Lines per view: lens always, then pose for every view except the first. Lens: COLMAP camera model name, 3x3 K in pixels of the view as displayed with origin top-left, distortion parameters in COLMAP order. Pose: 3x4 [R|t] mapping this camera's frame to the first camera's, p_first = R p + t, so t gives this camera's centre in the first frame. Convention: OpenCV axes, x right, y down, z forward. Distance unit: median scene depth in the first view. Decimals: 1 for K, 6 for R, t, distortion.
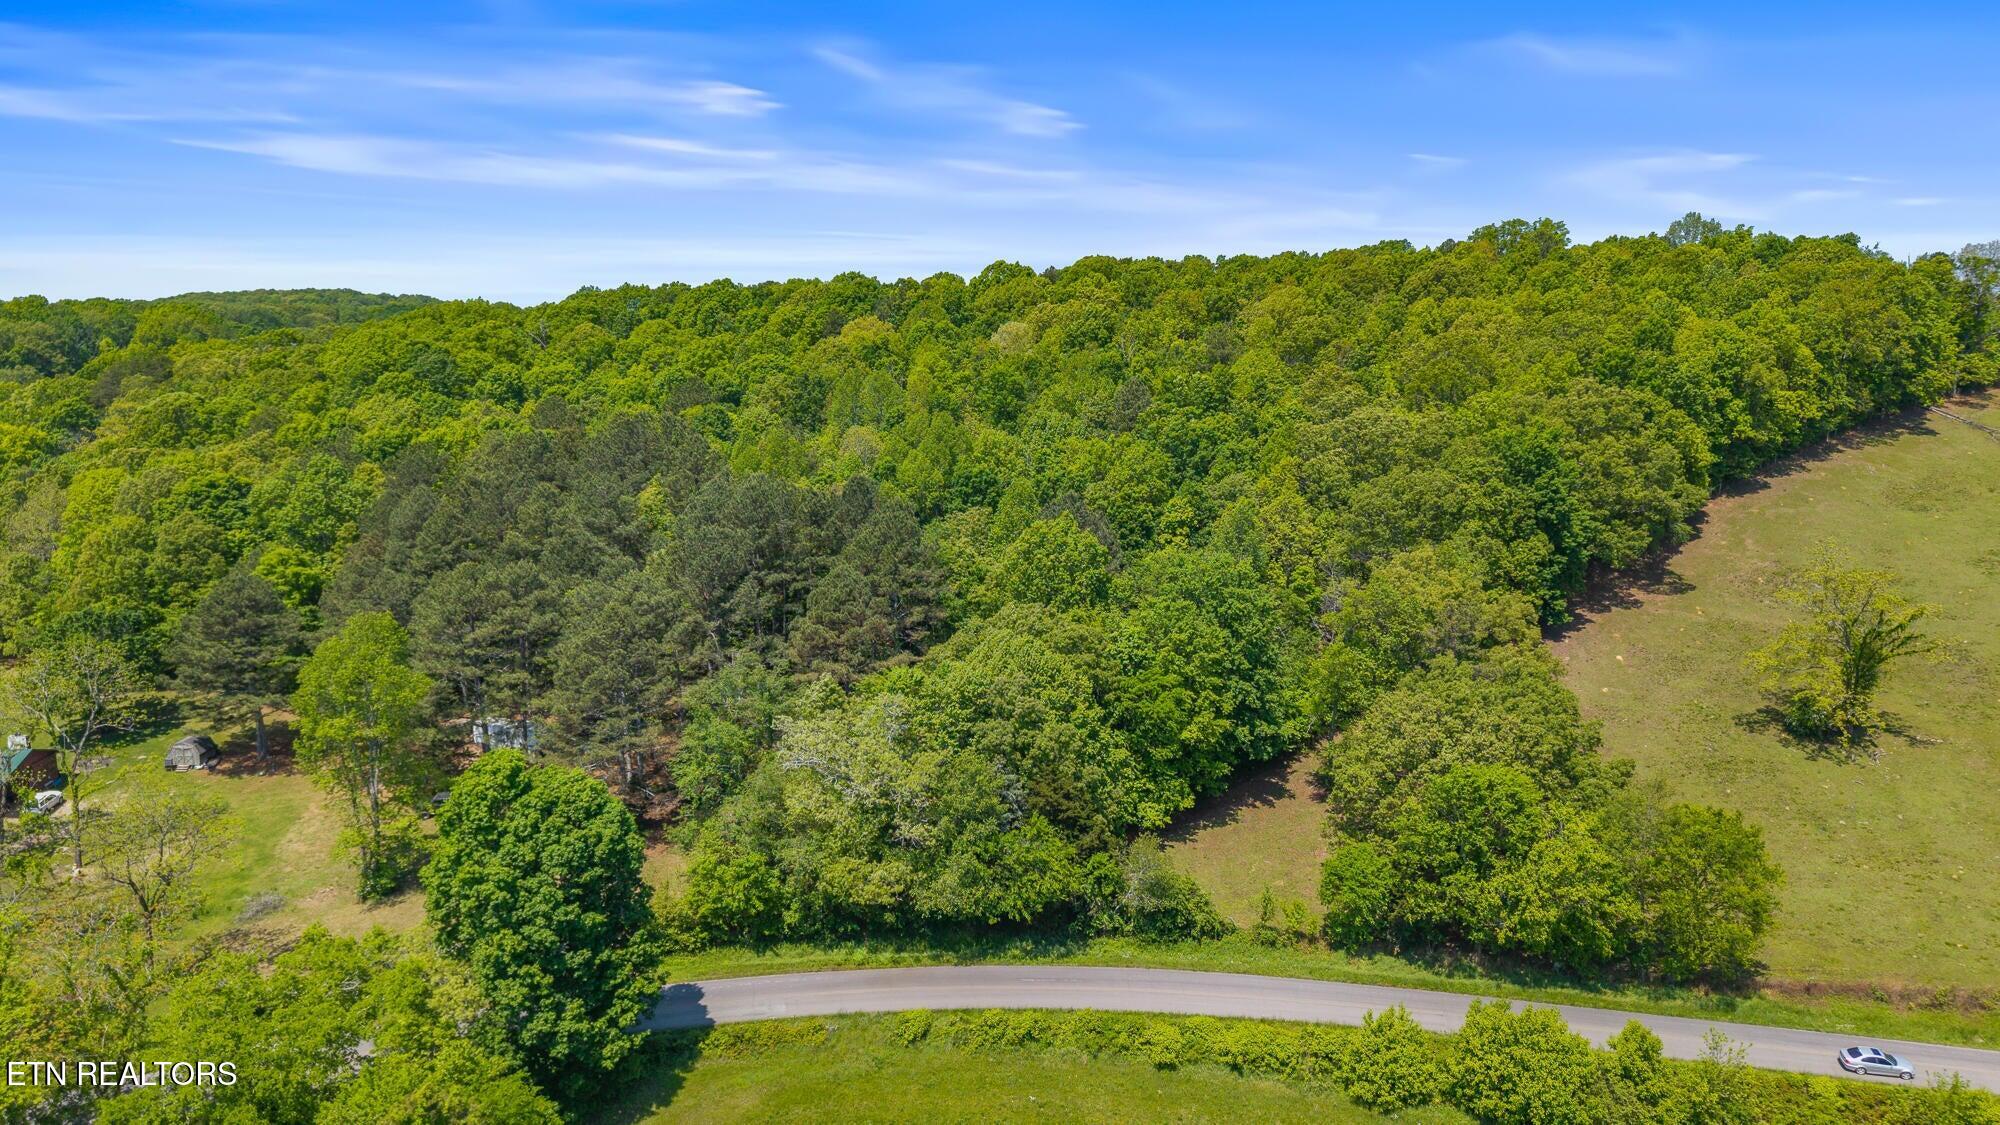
lens RADIAL K [[1340.1, 0, 1000.0], [0, 1340.1, 562.5], [0, 0, 1]] dist [0.001852, -0.000012]
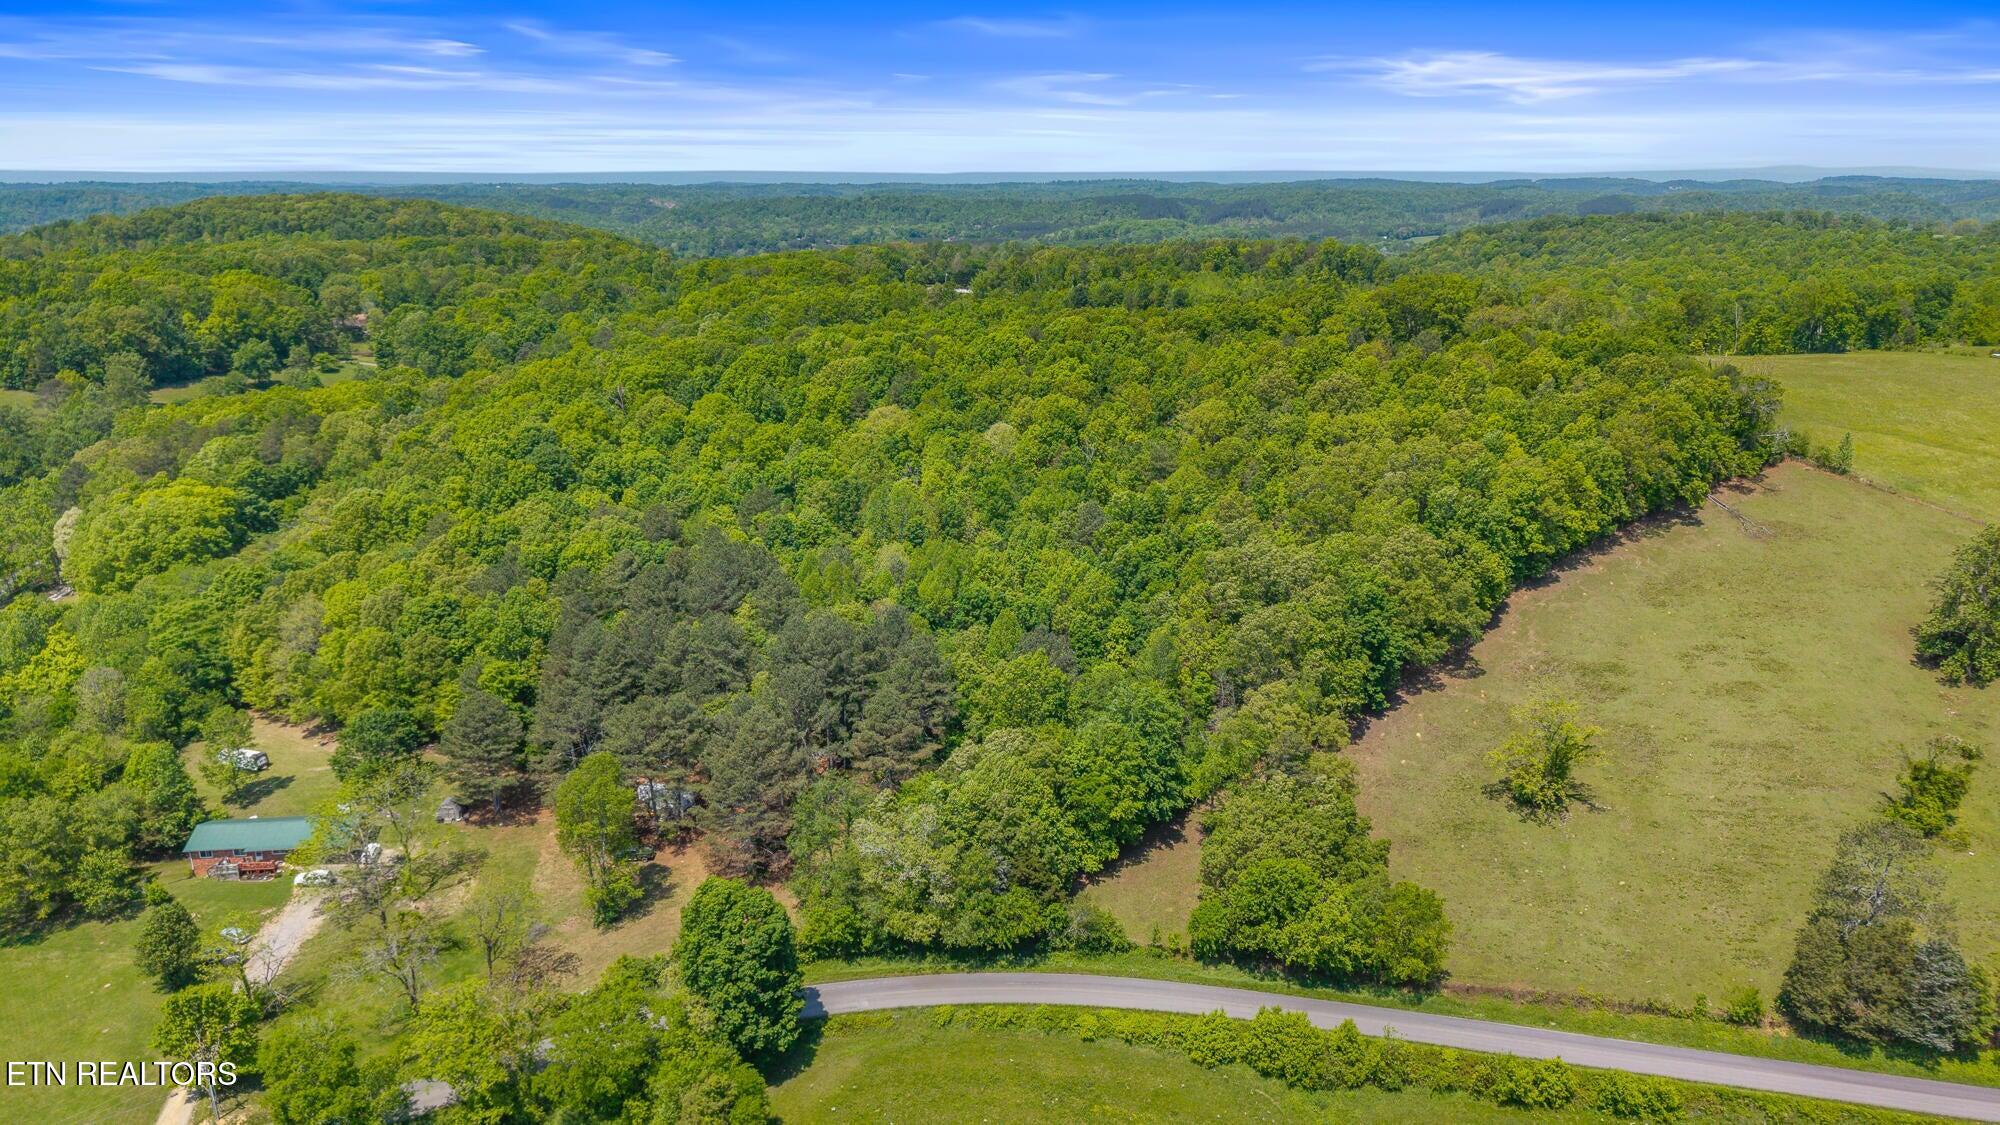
lens RADIAL K [[1340.1, 0, 1000.0], [0, 1340.1, 562.5], [0, 0, 1]] dist [0.001852, -0.000012]
pose [[0.999980, 0.000245, 0.006394, -0.002810], [-0.000953, 0.993828, 0.110927, -0.379090], [-0.006327, -0.110931, 0.993808, -0.581403]]
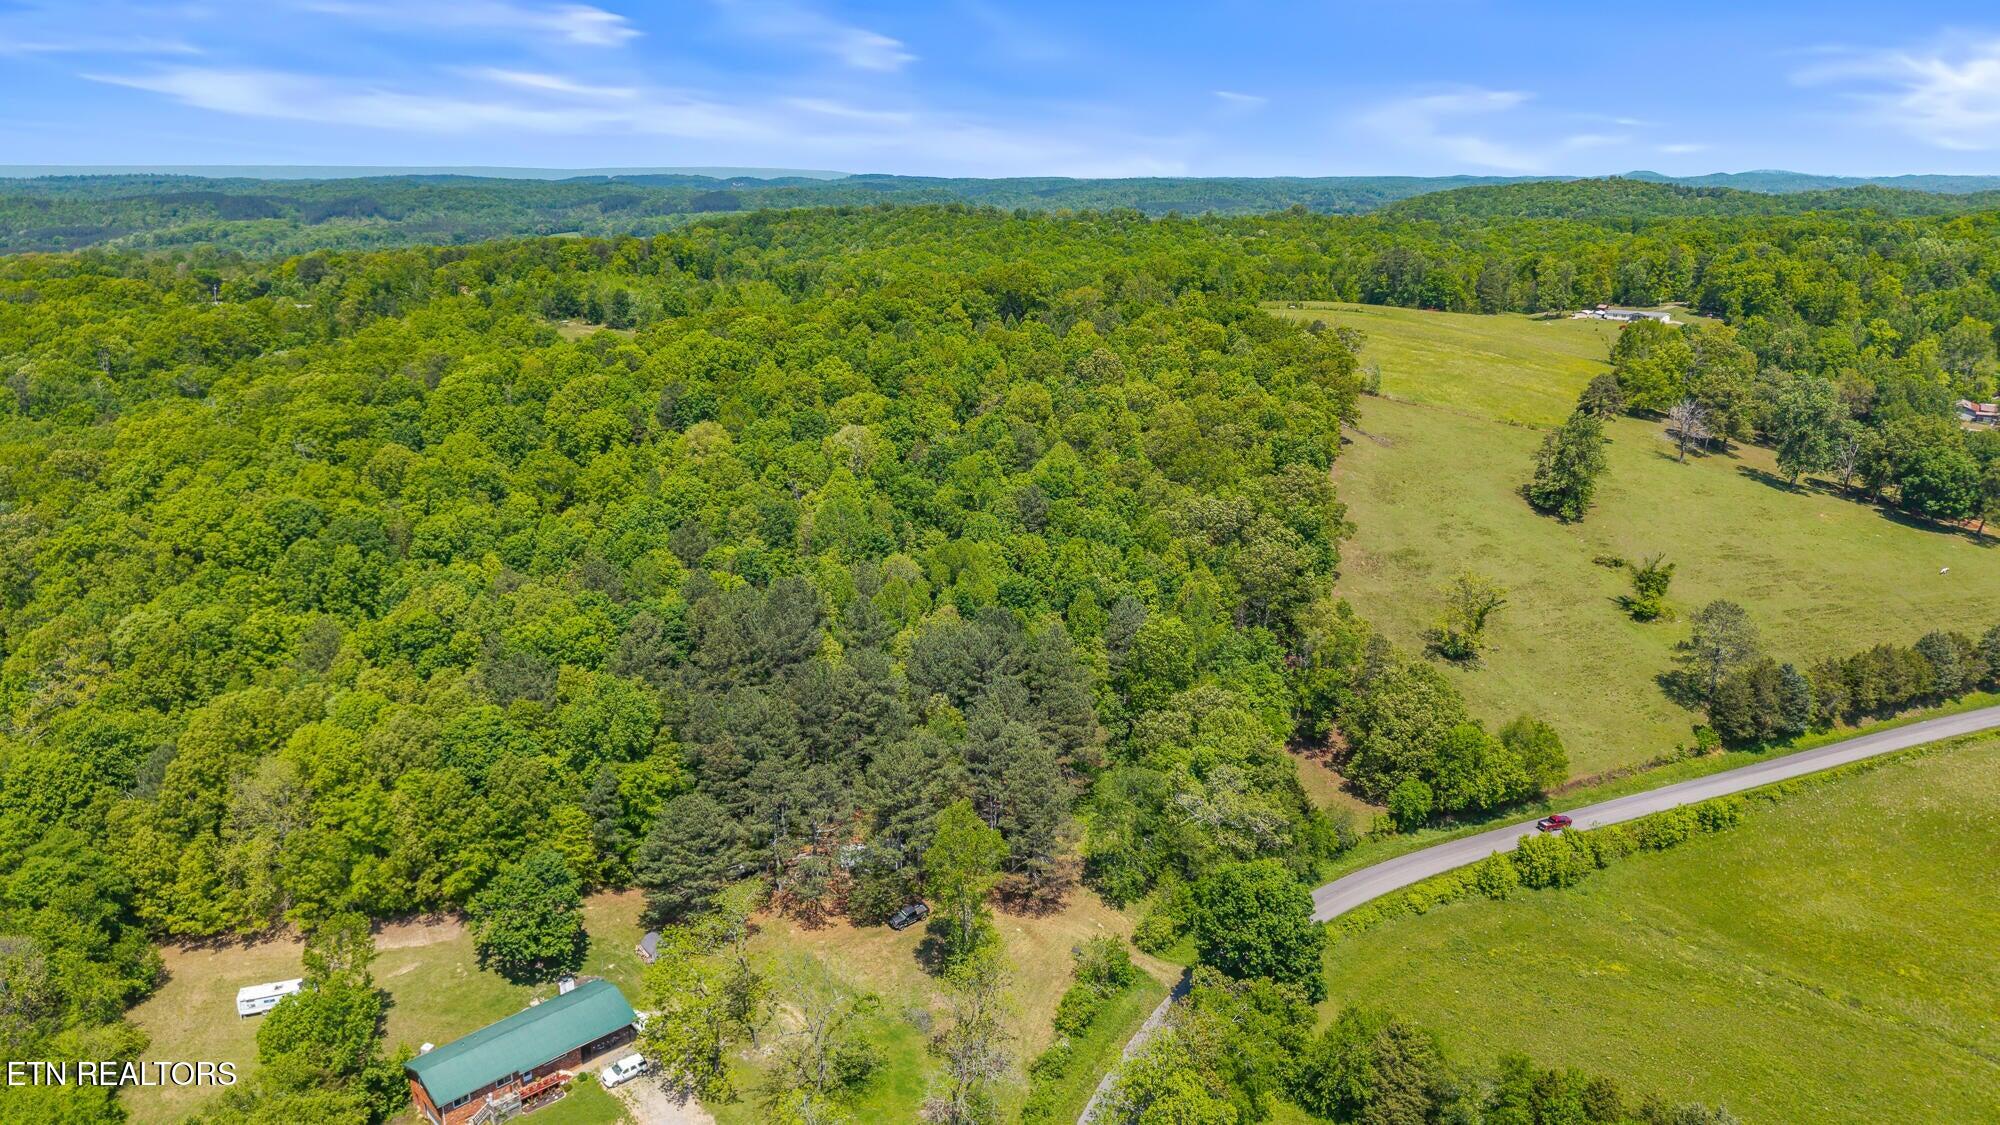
lens RADIAL K [[1382.9, 0, 1000.0], [0, 1382.9, 562.5], [0, 0, 1]] dist [0.000742, -0.000701]
pose [[0.771799, -0.162559, 0.614737, -1.344841], [0.098048, 0.985632, 0.137539, -0.423083], [-0.628262, -0.045879, 0.776648, -0.161222]]
